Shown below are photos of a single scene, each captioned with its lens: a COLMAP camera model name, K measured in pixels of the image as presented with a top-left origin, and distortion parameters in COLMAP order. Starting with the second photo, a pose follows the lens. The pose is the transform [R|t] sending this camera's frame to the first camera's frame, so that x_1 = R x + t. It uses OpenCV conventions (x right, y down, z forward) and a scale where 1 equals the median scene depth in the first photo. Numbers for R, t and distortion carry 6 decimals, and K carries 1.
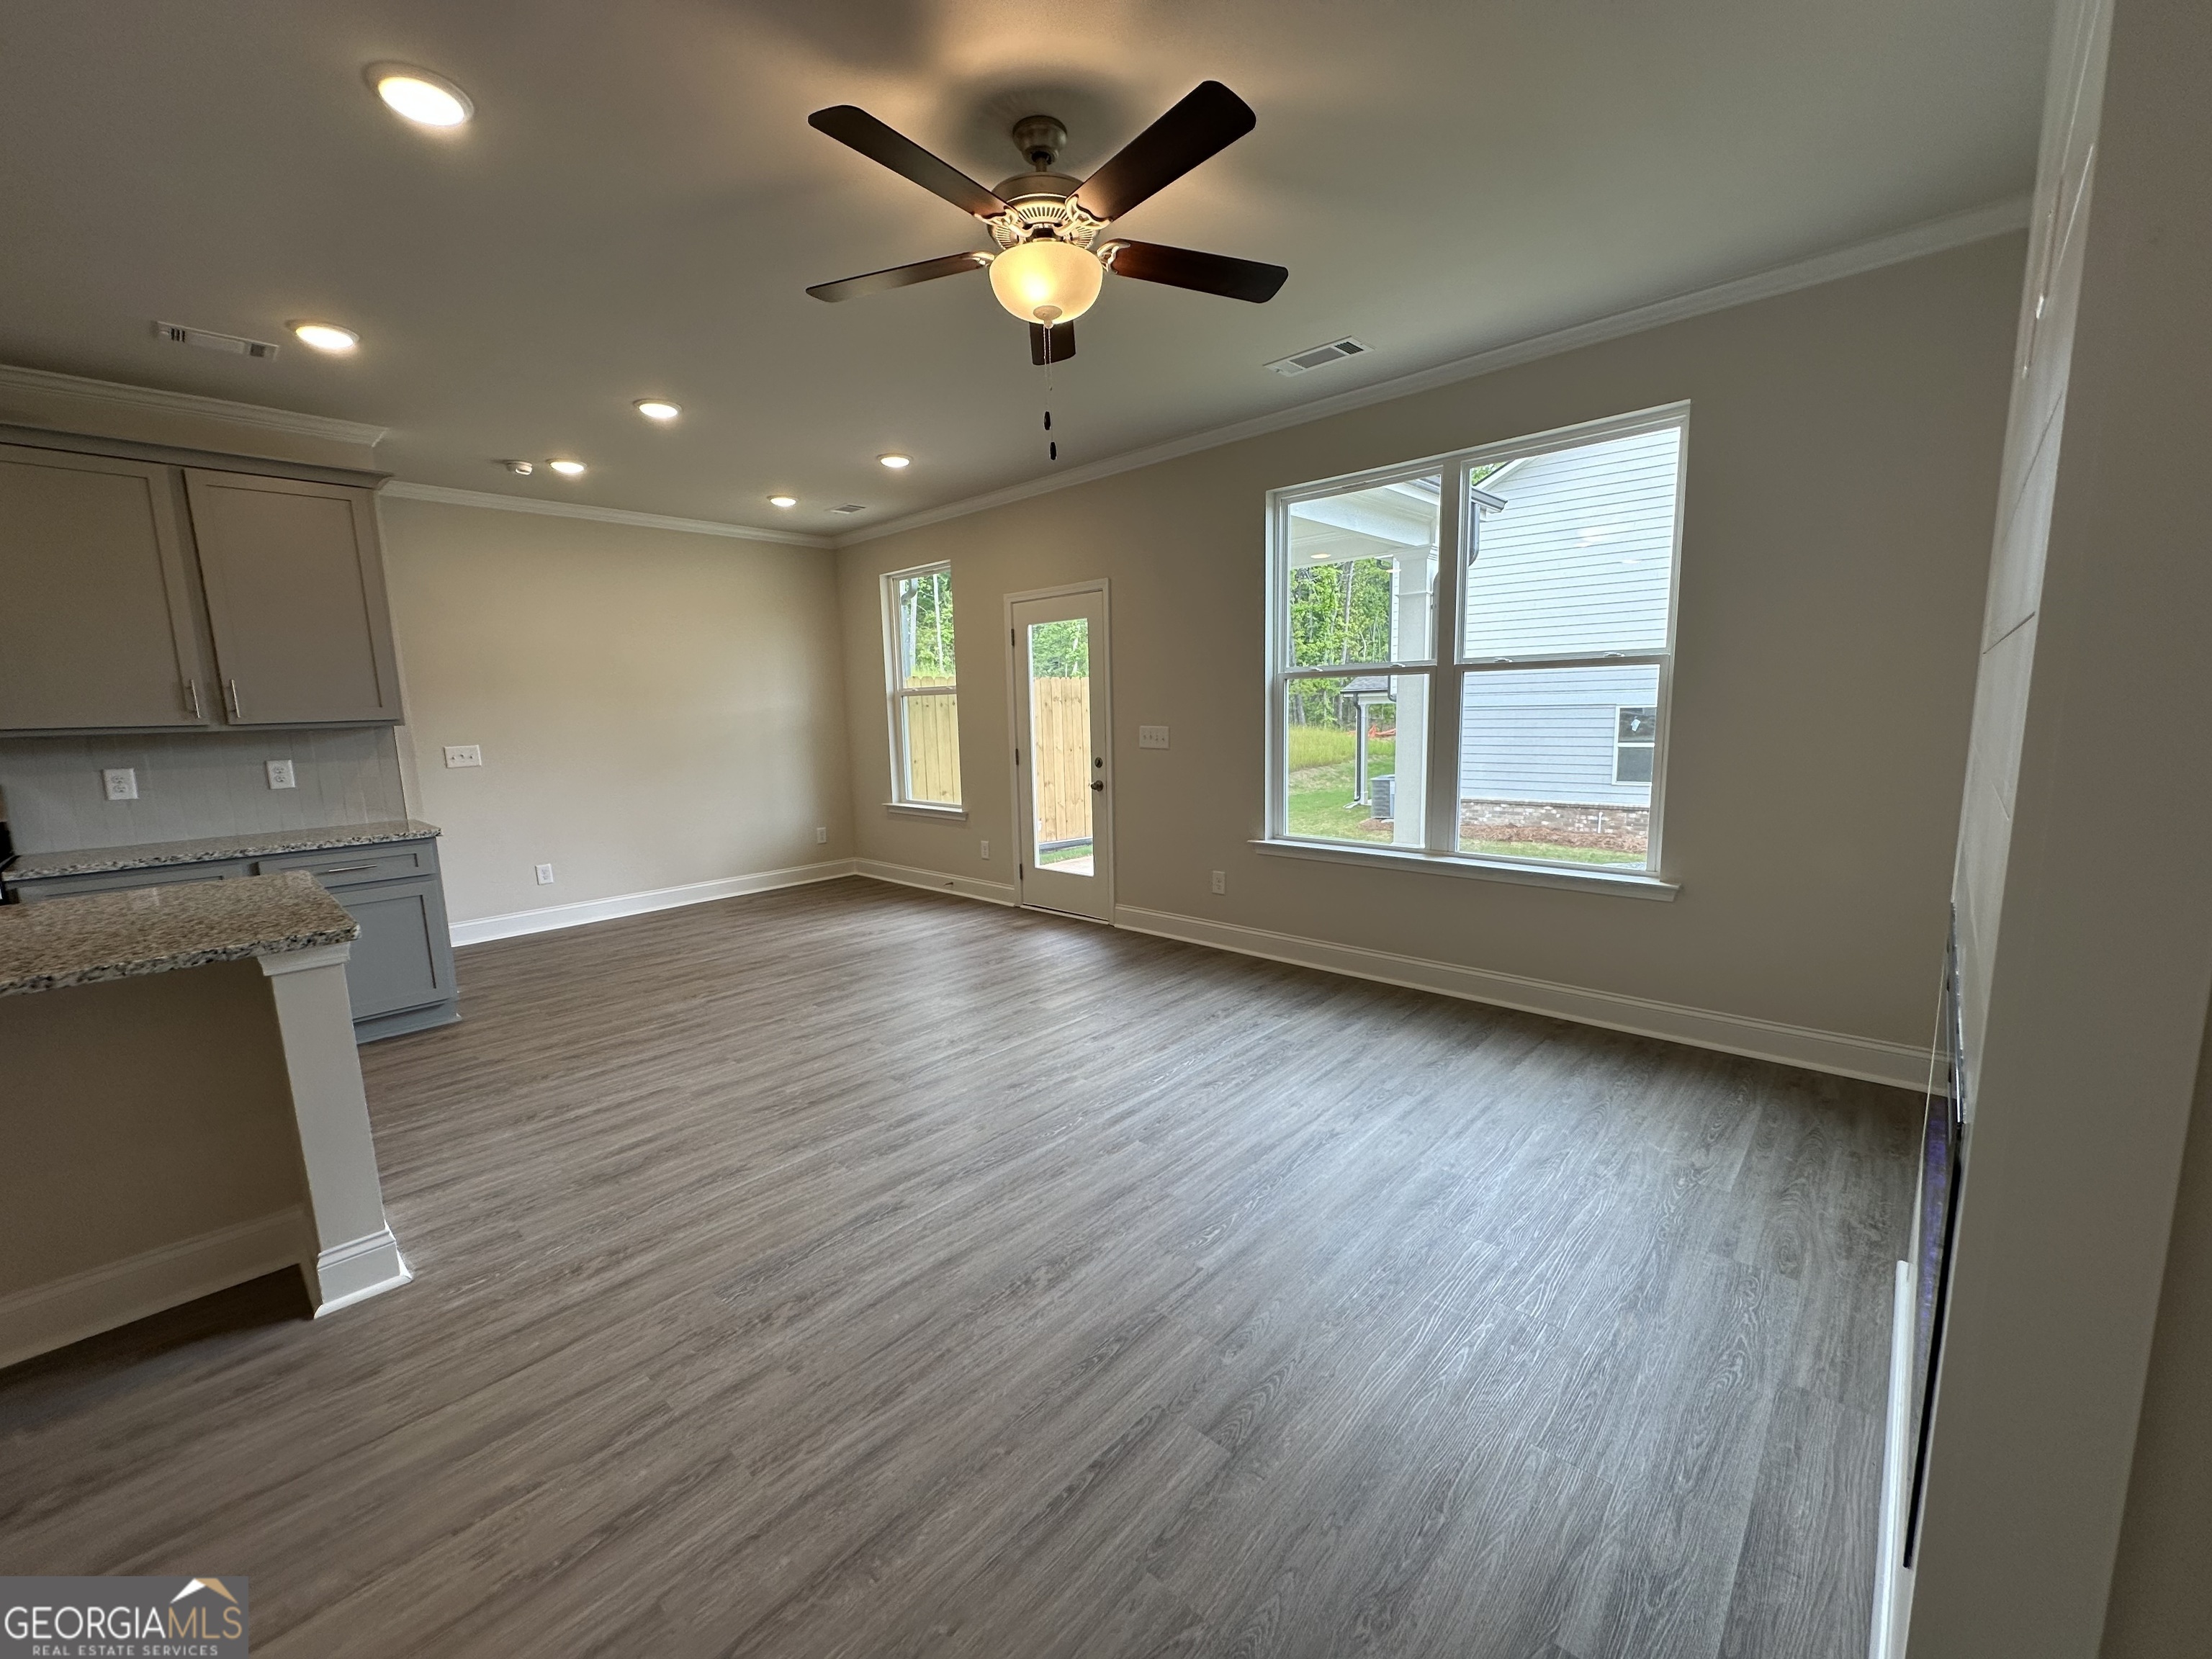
lens RADIAL K [[880.6, 0, 1109.7], [0, 880.6, 833.2], [0, 0, 1]] dist [-0.000420, 0.000295]
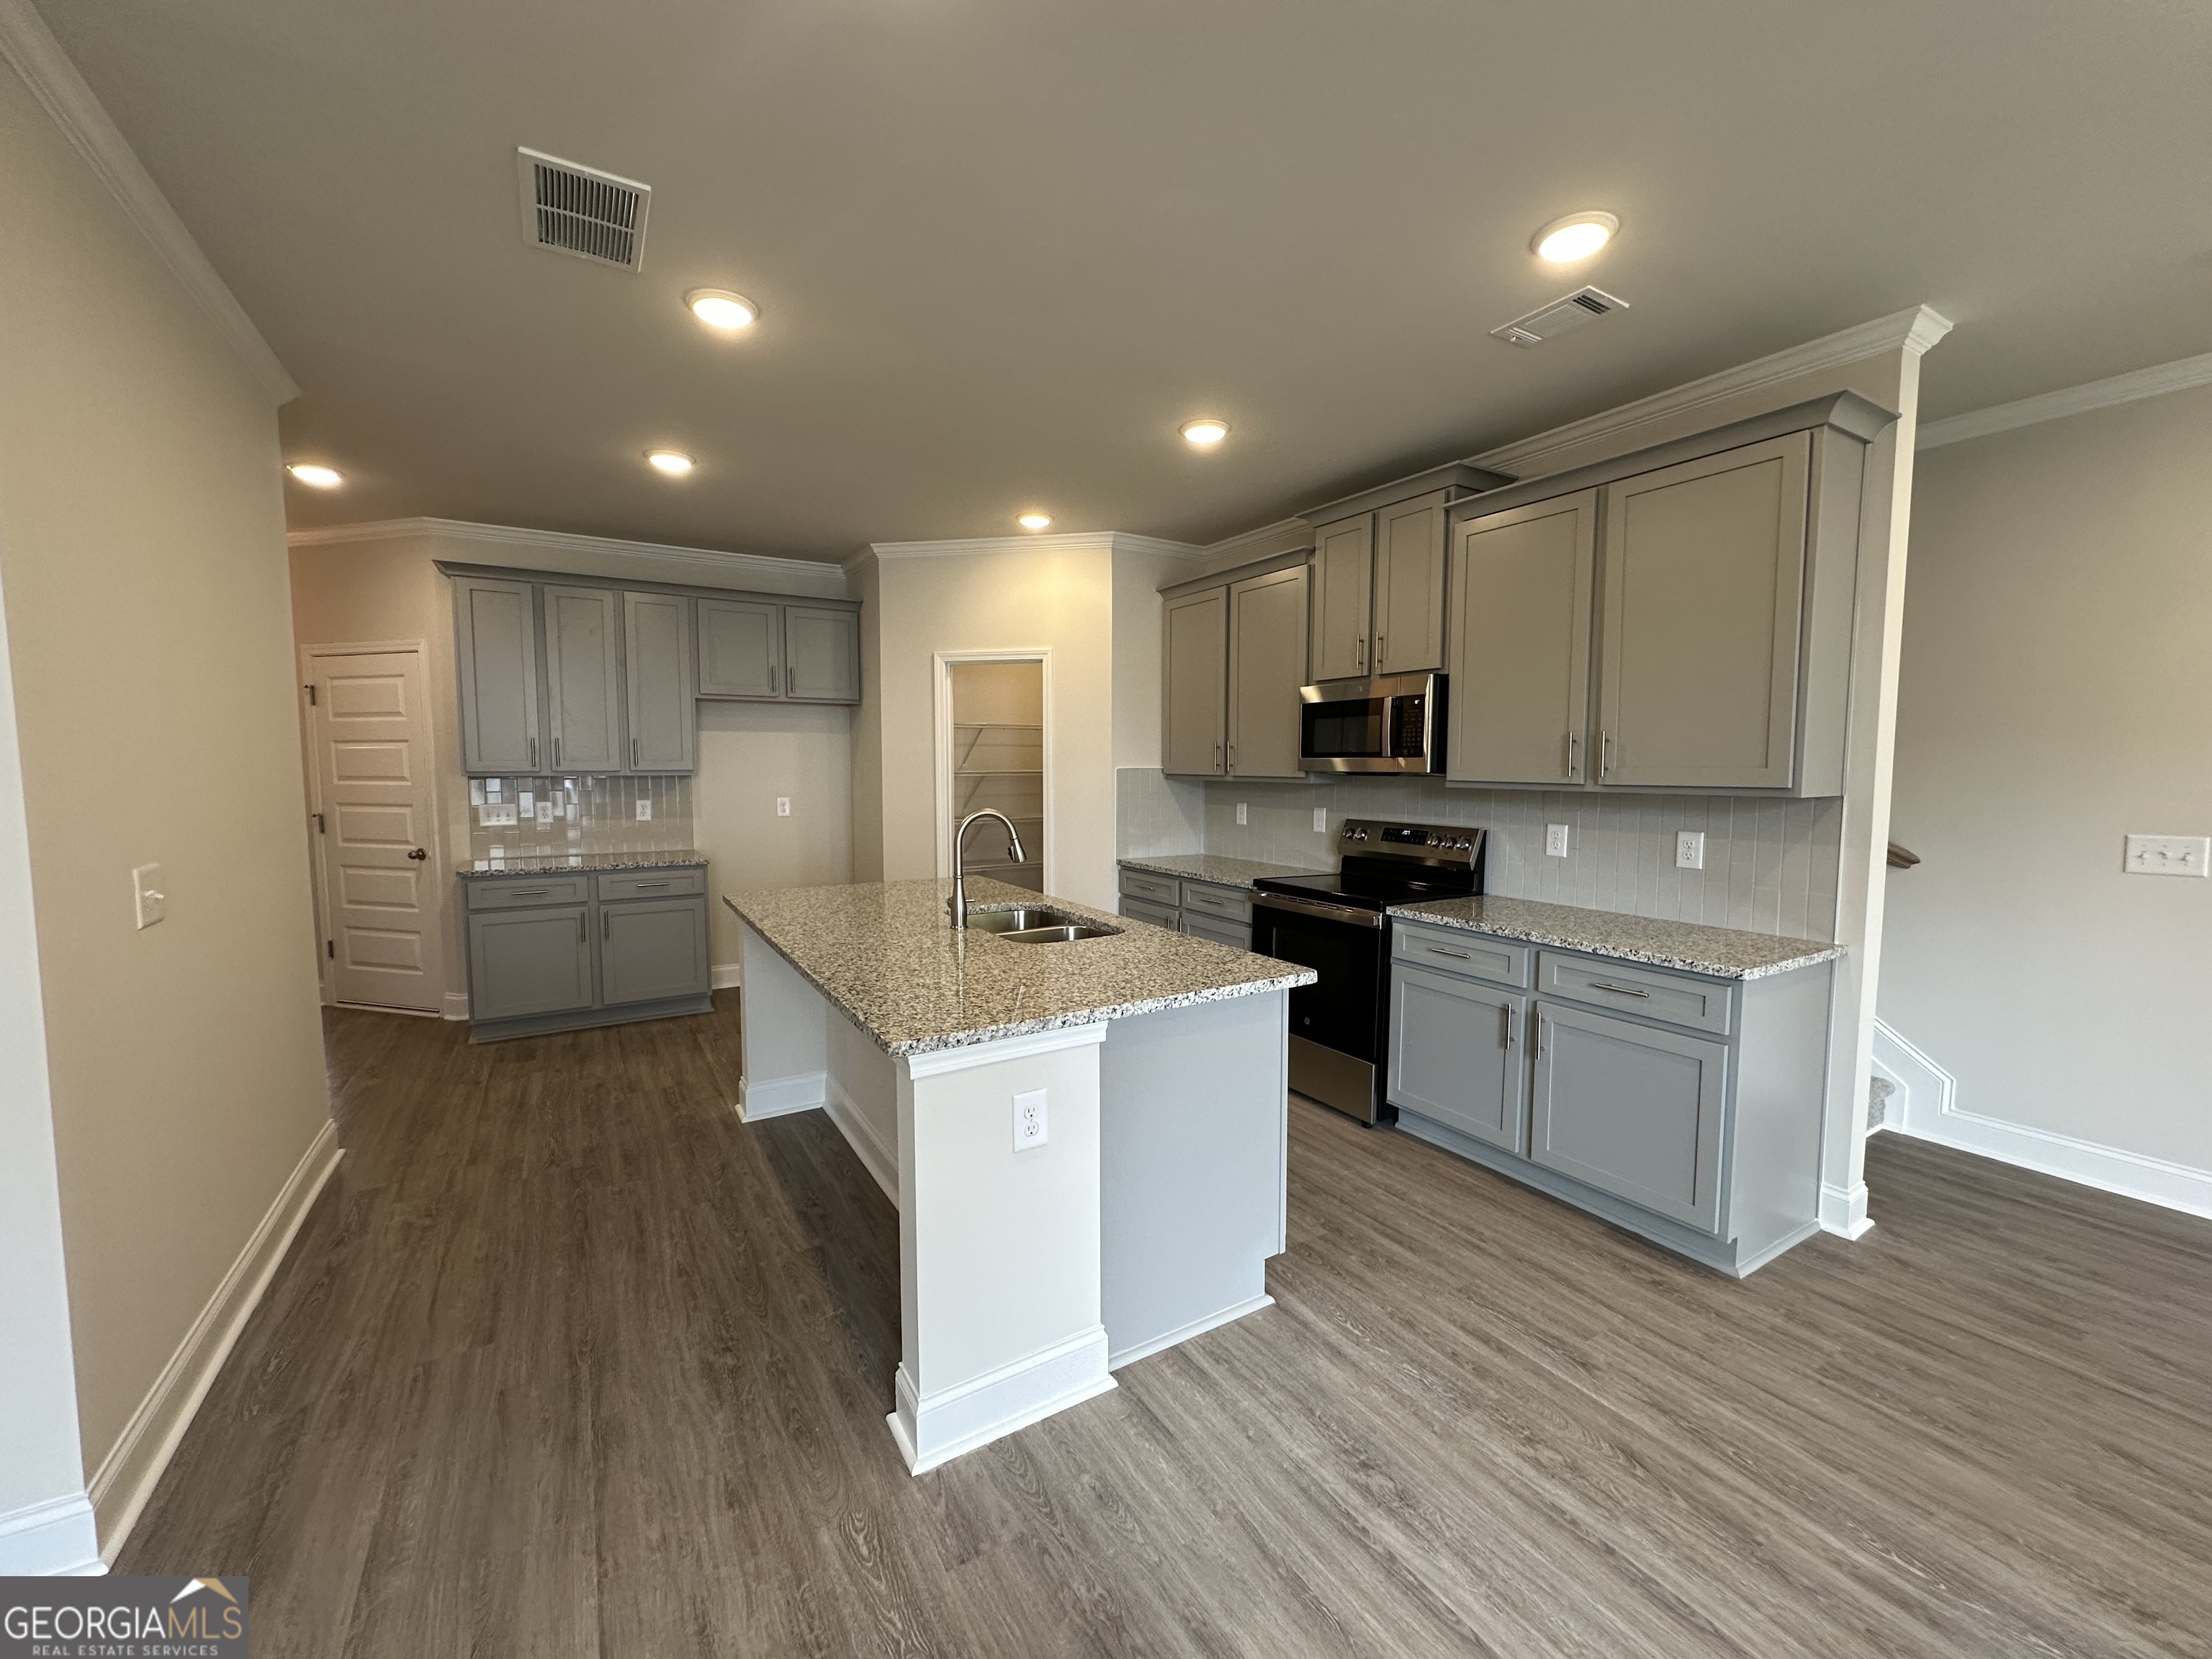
lens RADIAL K [[880.6, 0, 1109.7], [0, 880.6, 833.2], [0, 0, 1]] dist [-0.000420, 0.000295]
pose [[-0.270119, 0.102757, -0.957328, -0.071829], [-0.135948, 0.980257, 0.143577, -0.134994], [0.953181, 0.168929, -0.250816, 0.775181]]
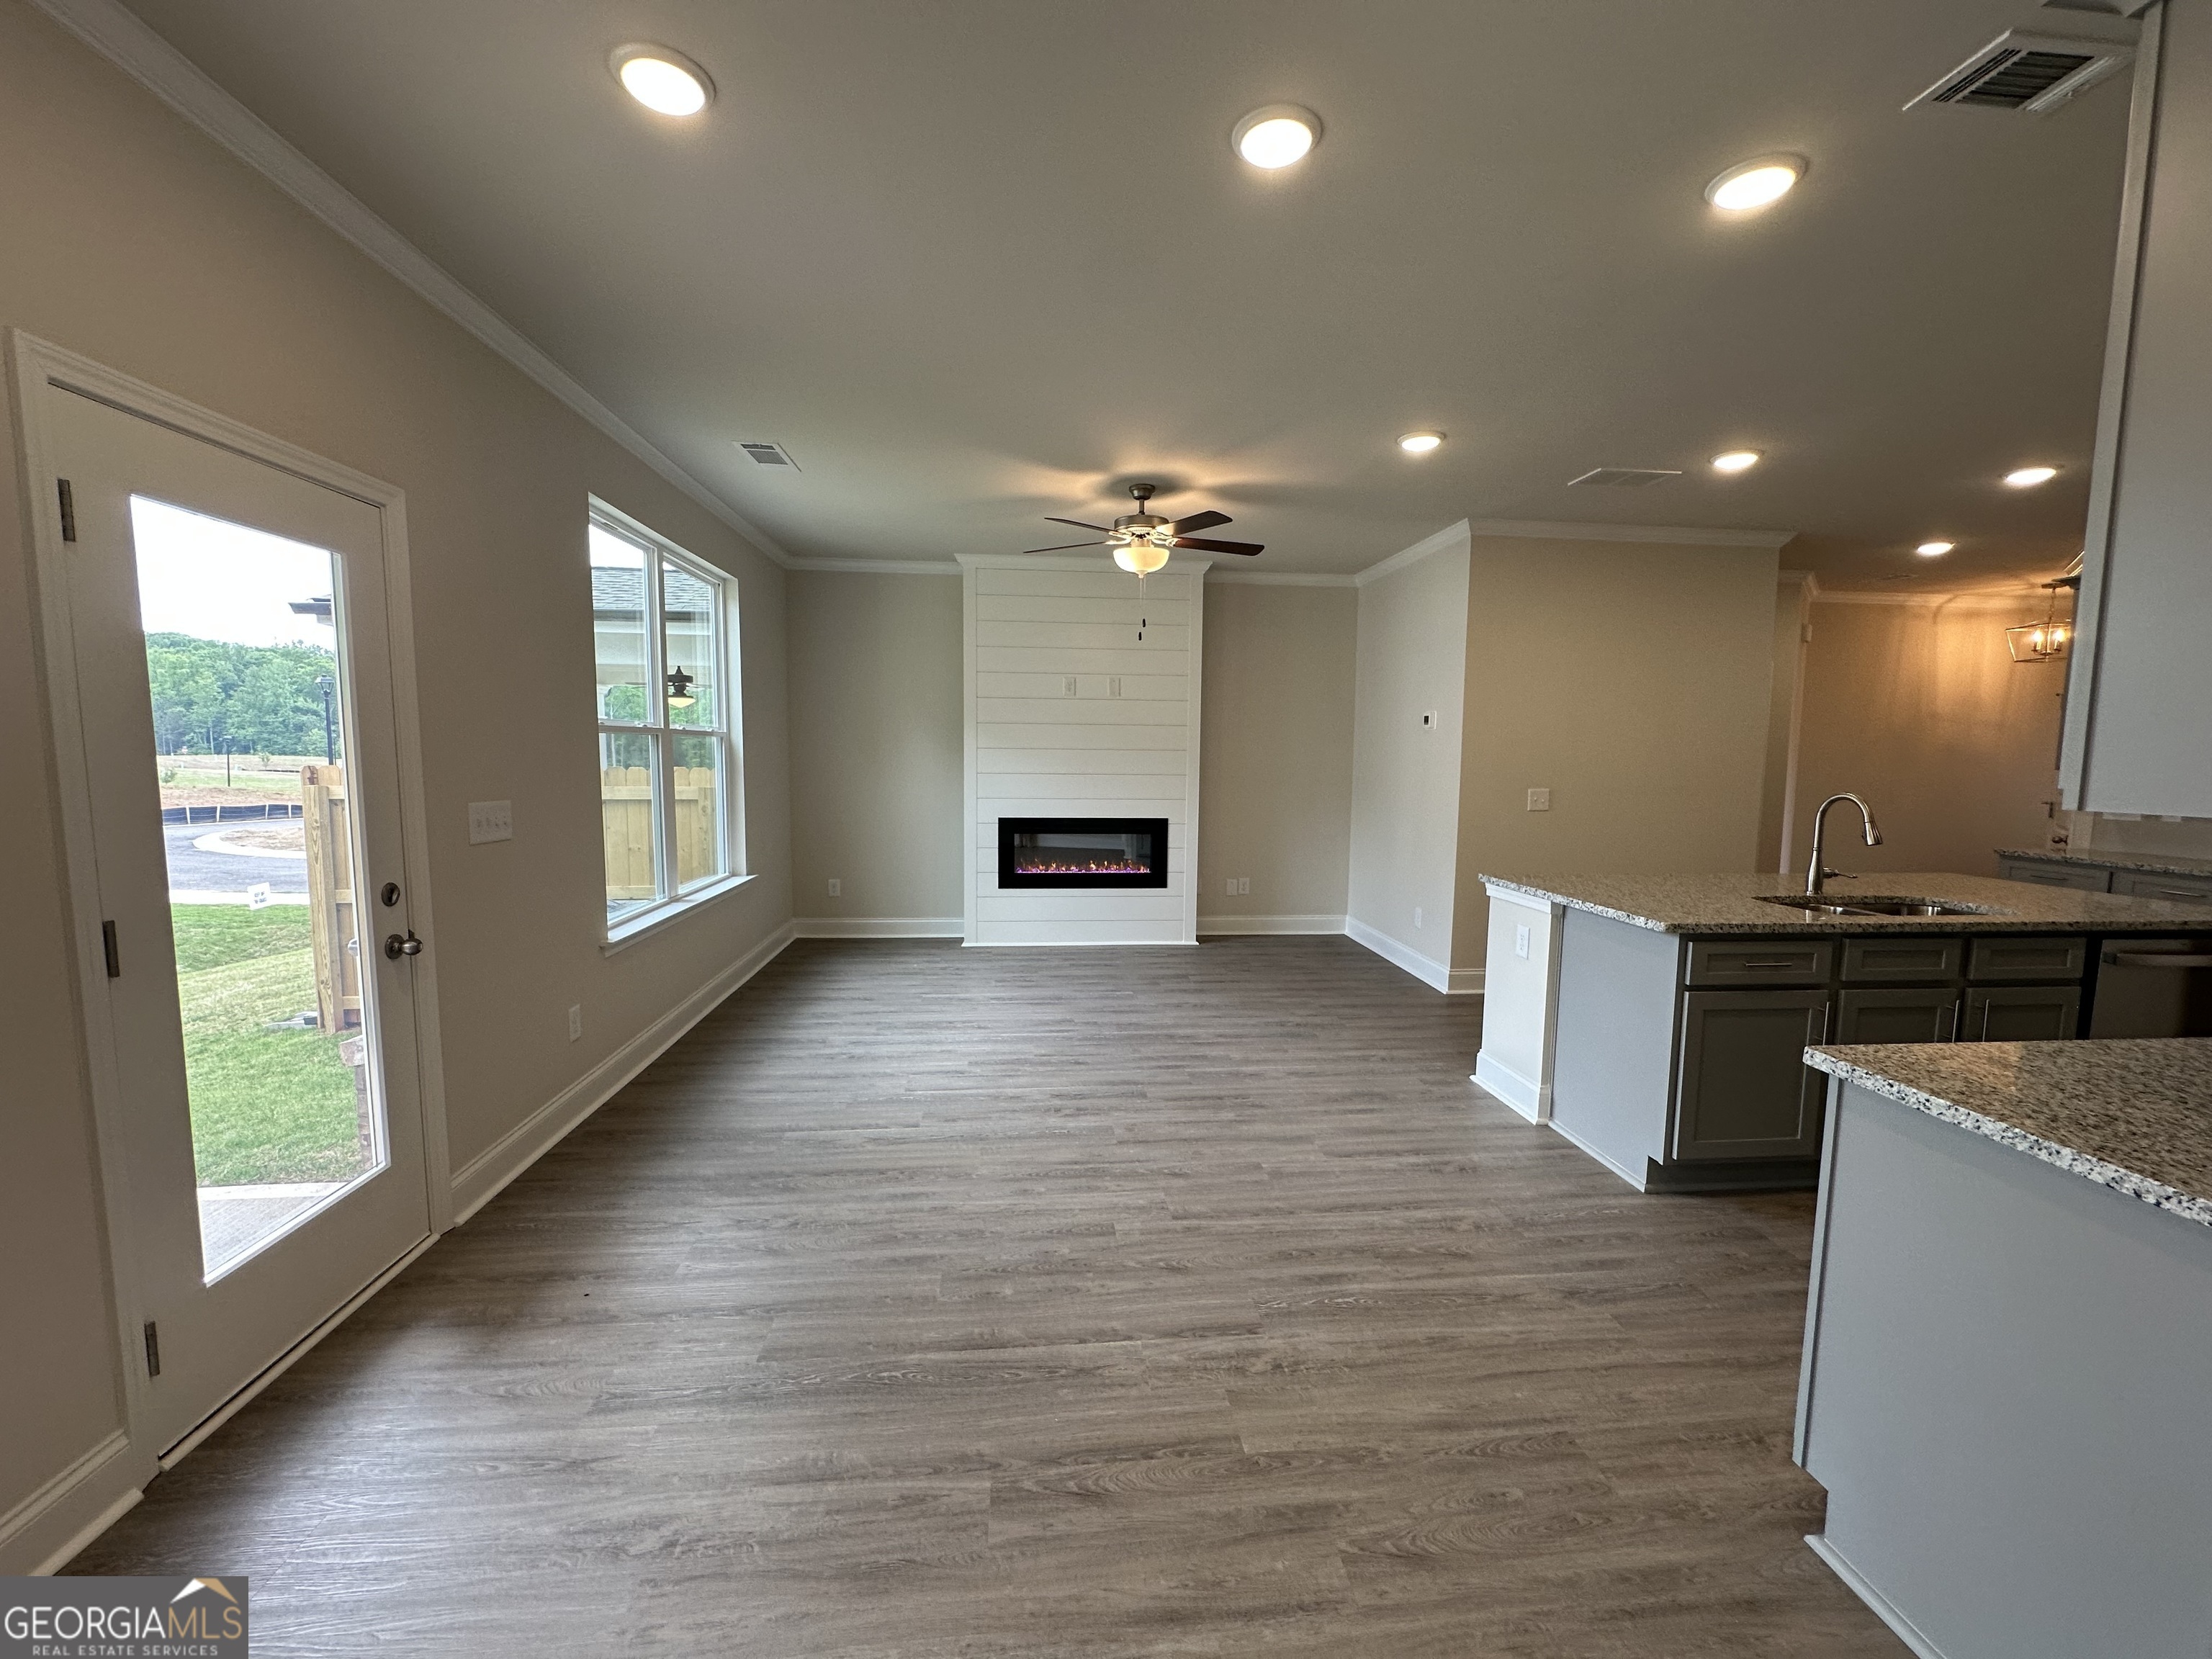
lens RADIAL K [[880.6, 0, 1109.7], [0, 880.6, 833.2], [0, 0, 1]] dist [-0.000420, 0.000295]
pose [[-0.749588, -0.047375, 0.660207, -0.846007], [0.102802, 0.976999, 0.186827, -0.231044], [-0.653873, 0.207913, -0.727477, 1.615431]]
